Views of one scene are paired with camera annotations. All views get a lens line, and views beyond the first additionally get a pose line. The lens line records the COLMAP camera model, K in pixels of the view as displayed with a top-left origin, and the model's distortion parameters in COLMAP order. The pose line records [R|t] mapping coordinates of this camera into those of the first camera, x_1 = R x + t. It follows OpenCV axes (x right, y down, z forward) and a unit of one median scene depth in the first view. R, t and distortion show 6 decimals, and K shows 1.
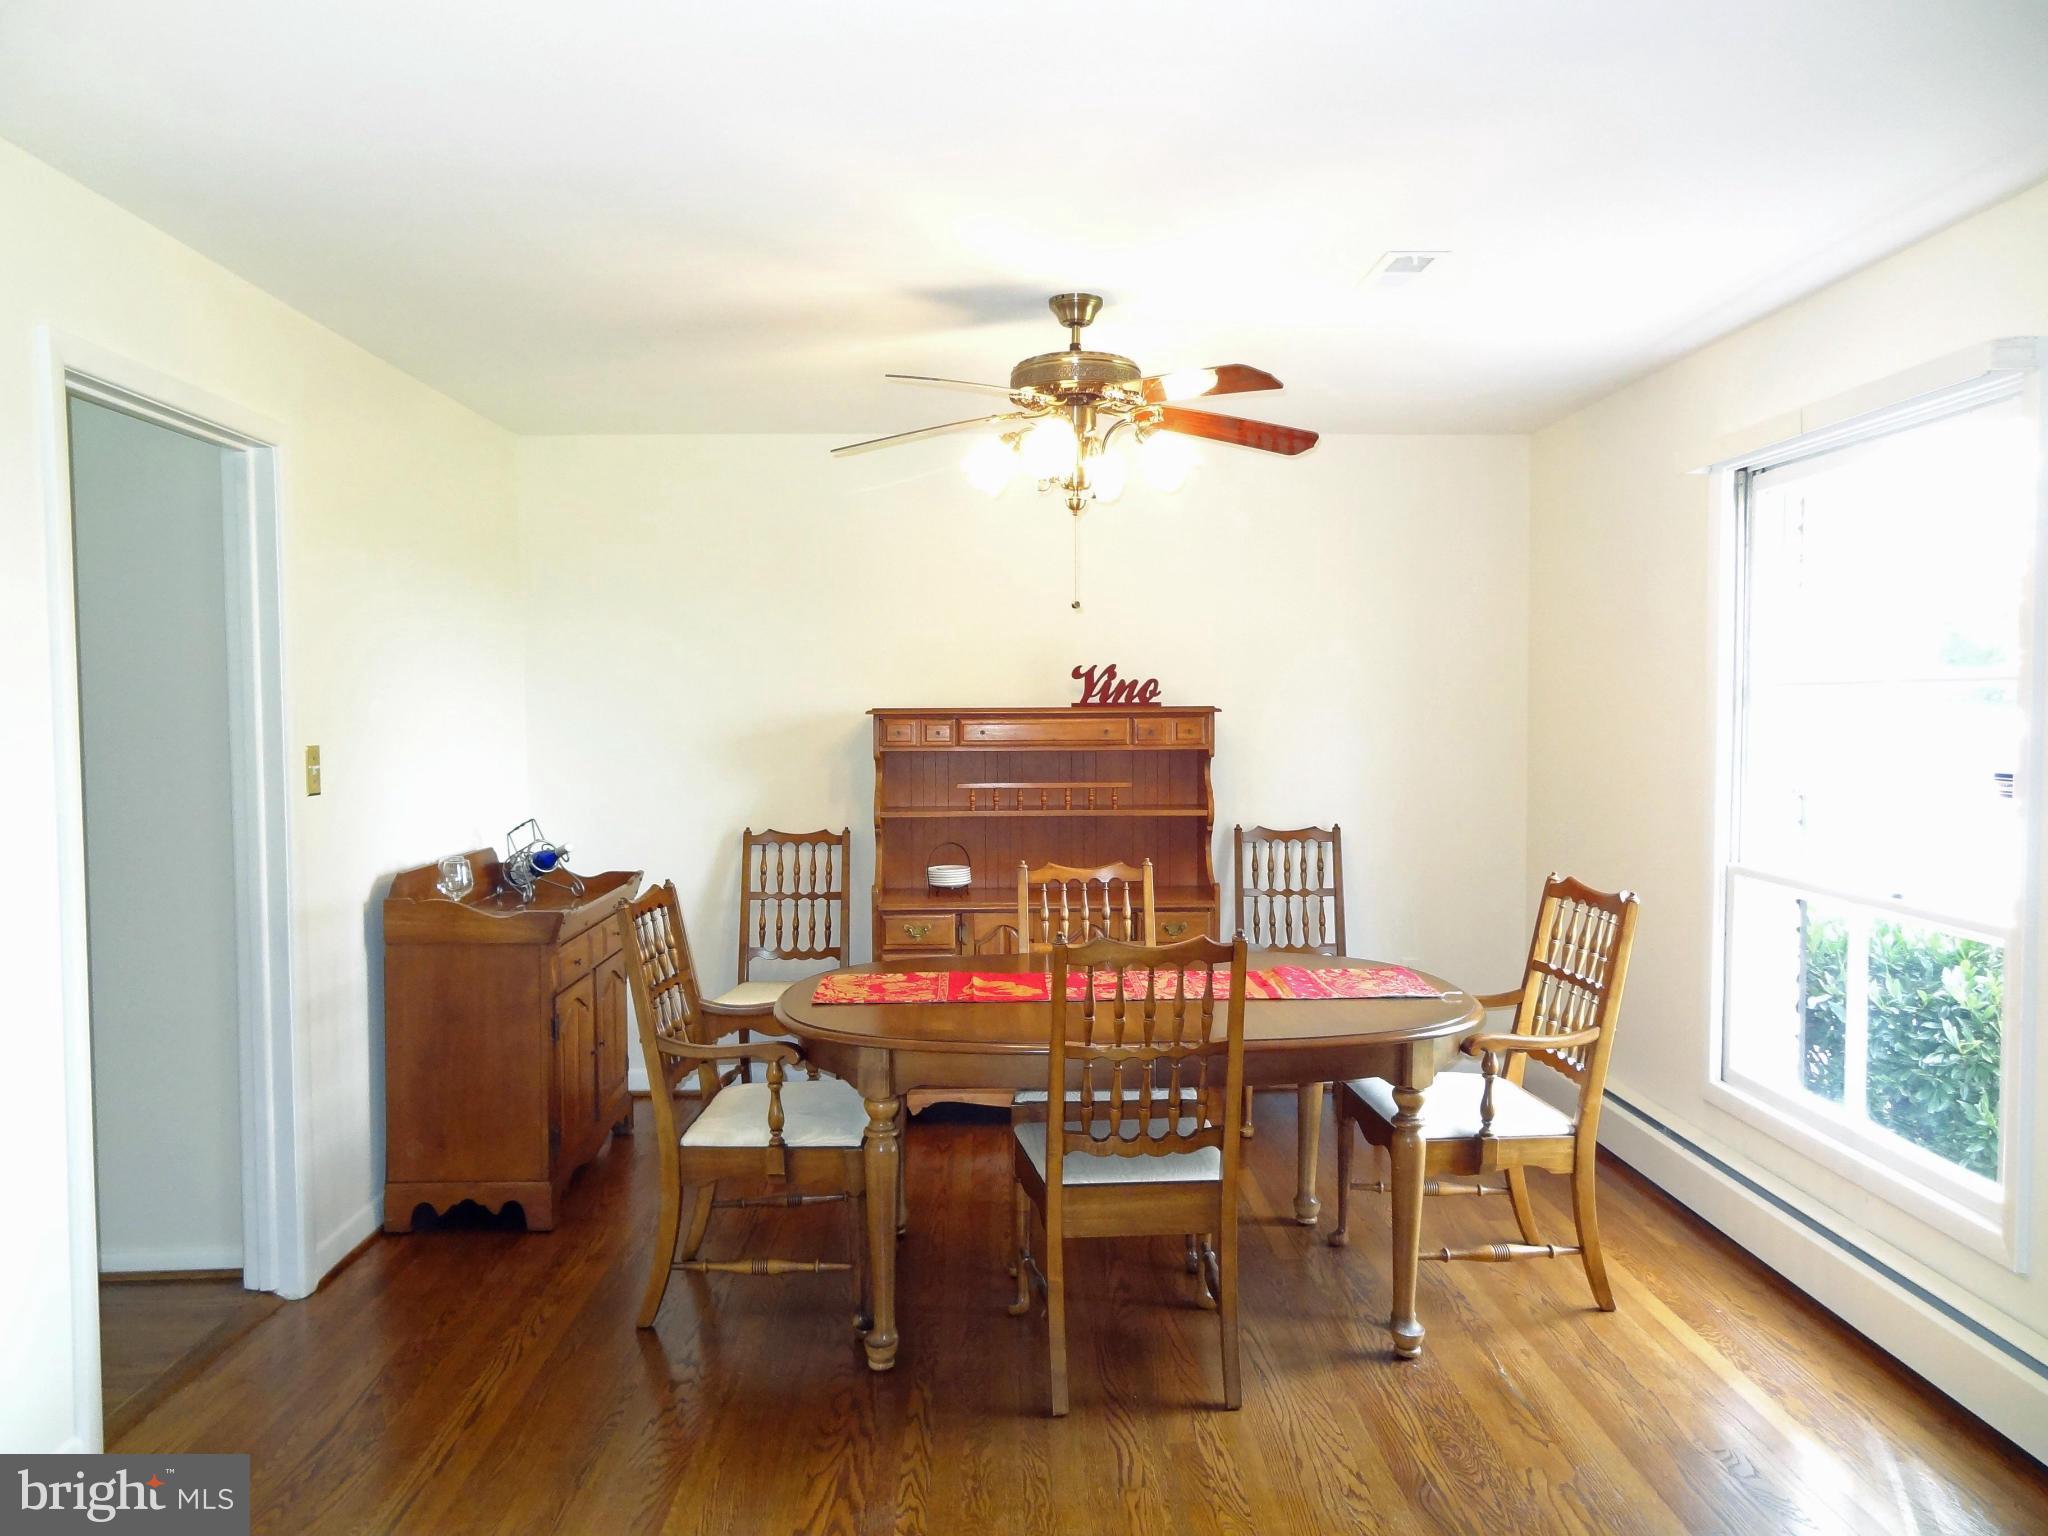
lens RADIAL K [[1428.3, 0, 1020.3], [0, 1428.3, 767.4], [0, 0, 1]] dist [-0.002024, 0.011454]
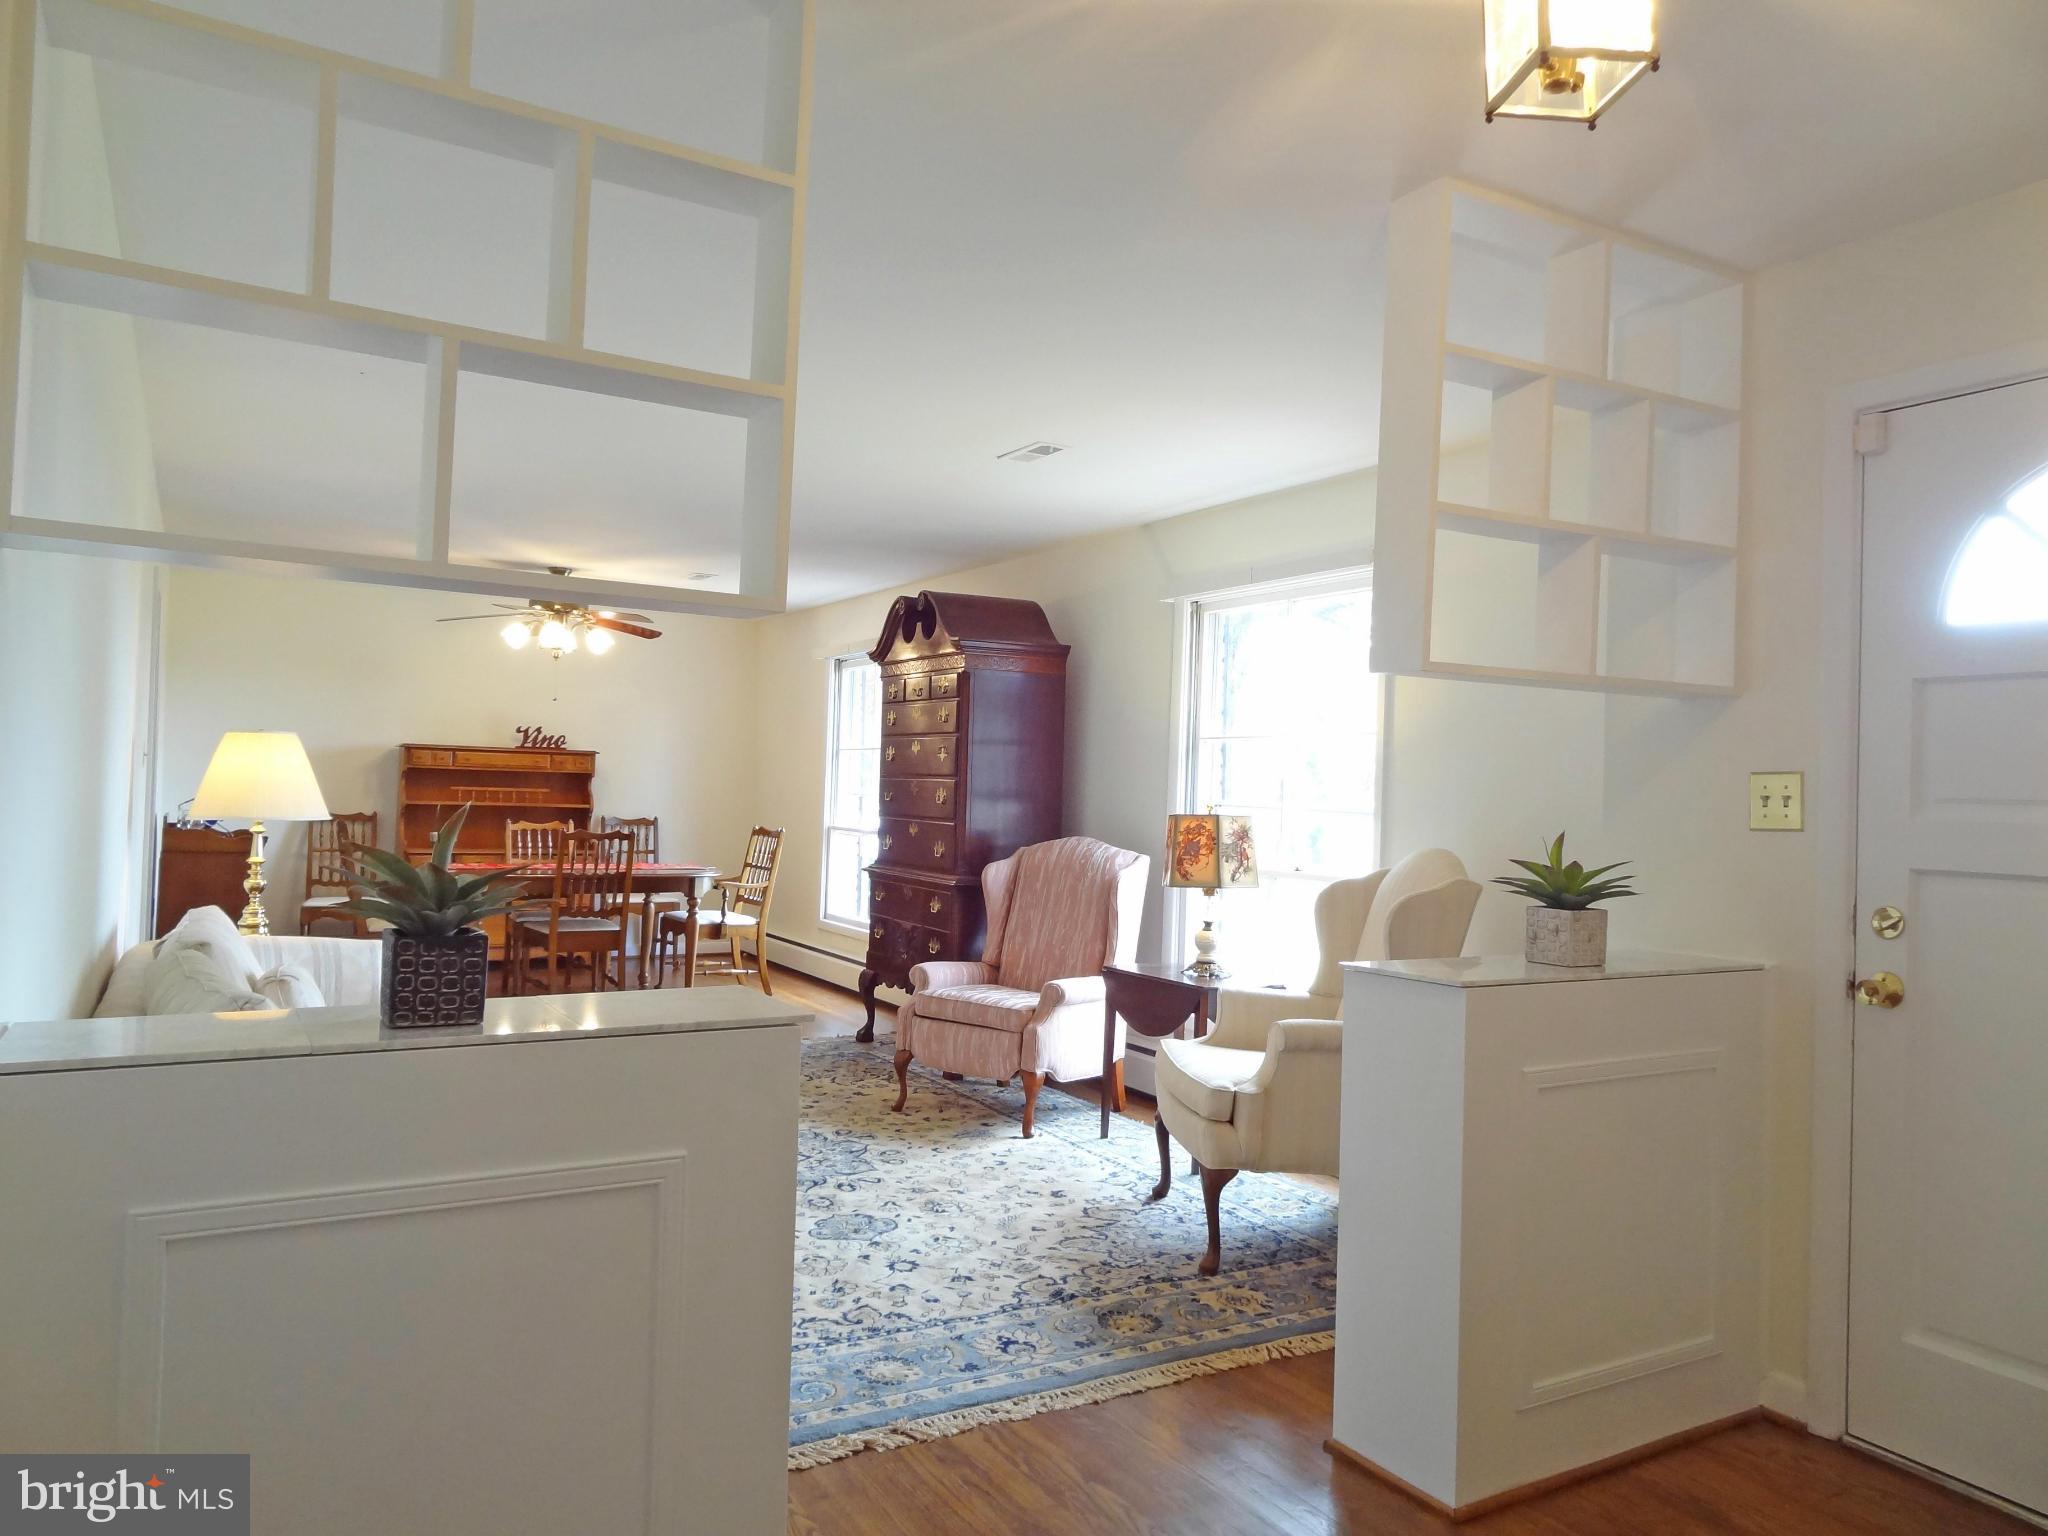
lens RADIAL K [[1428.3, 0, 1020.3], [0, 1428.3, 767.4], [0, 0, 1]] dist [-0.002024, 0.011454]
pose [[0.879539, 0.039987, 0.474143, -0.283322], [-0.014169, 0.998222, -0.057900, 0.085828], [-0.475615, 0.044207, 0.878542, -1.000956]]
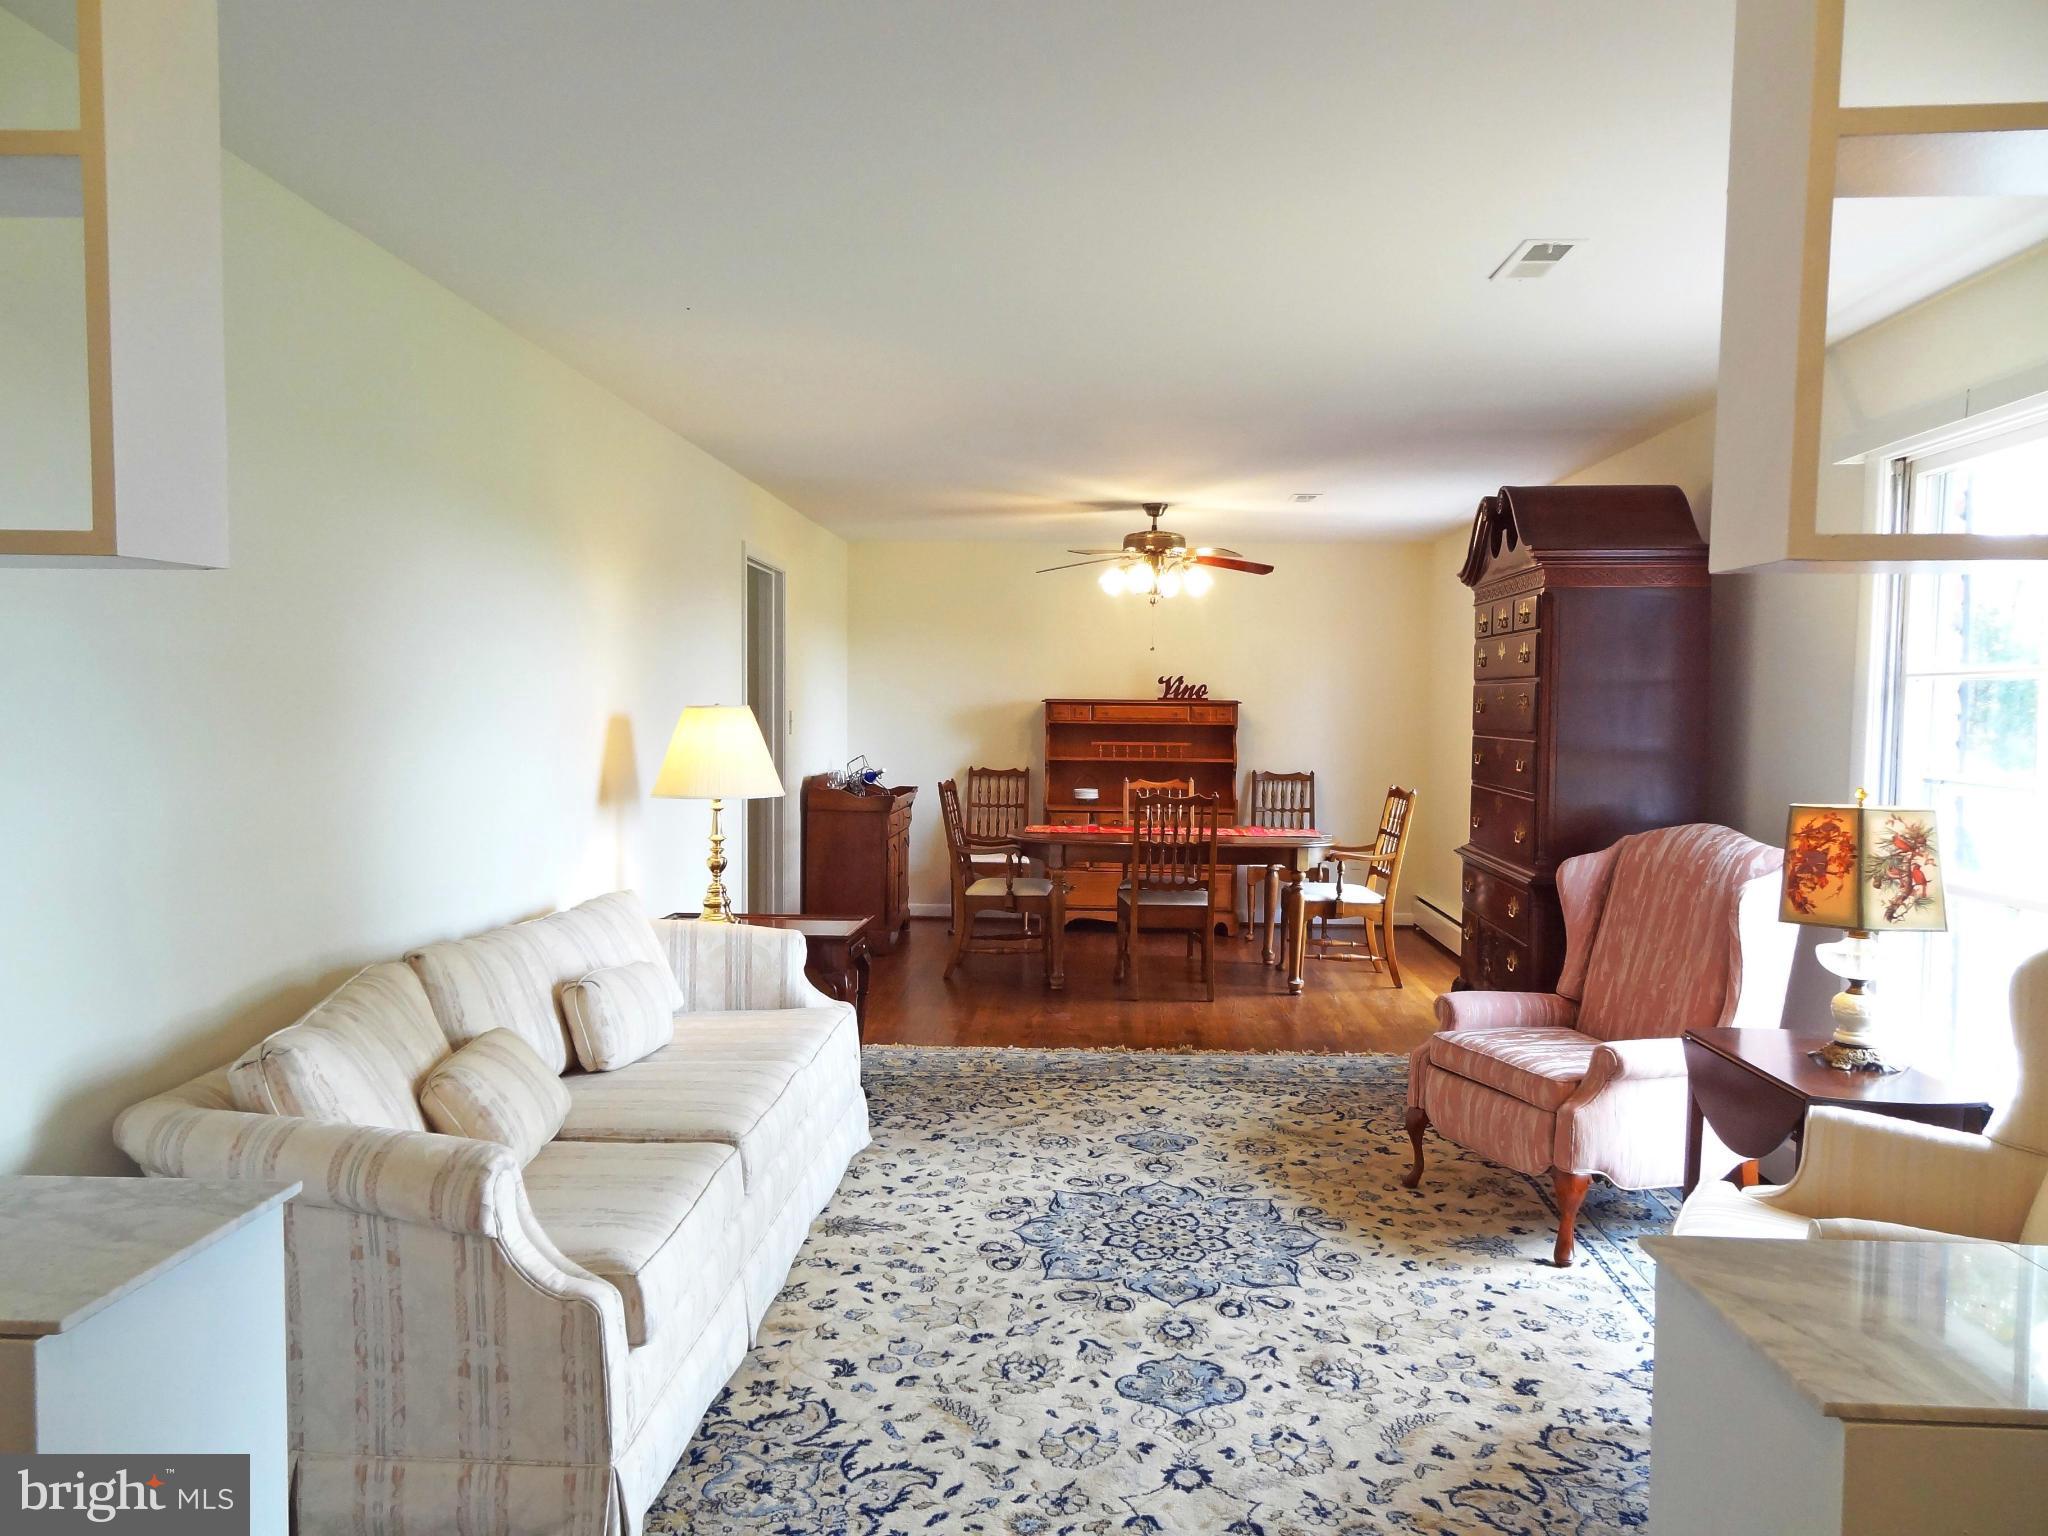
lens RADIAL K [[1428.3, 0, 1020.3], [0, 1428.3, 767.4], [0, 0, 1]] dist [-0.002024, 0.011454]
pose [[0.996196, 0.019190, -0.085002, 0.019850], [-0.019288, 0.999814, -0.000329, 0.047449], [0.084980, 0.001967, 0.996381, -0.814472]]
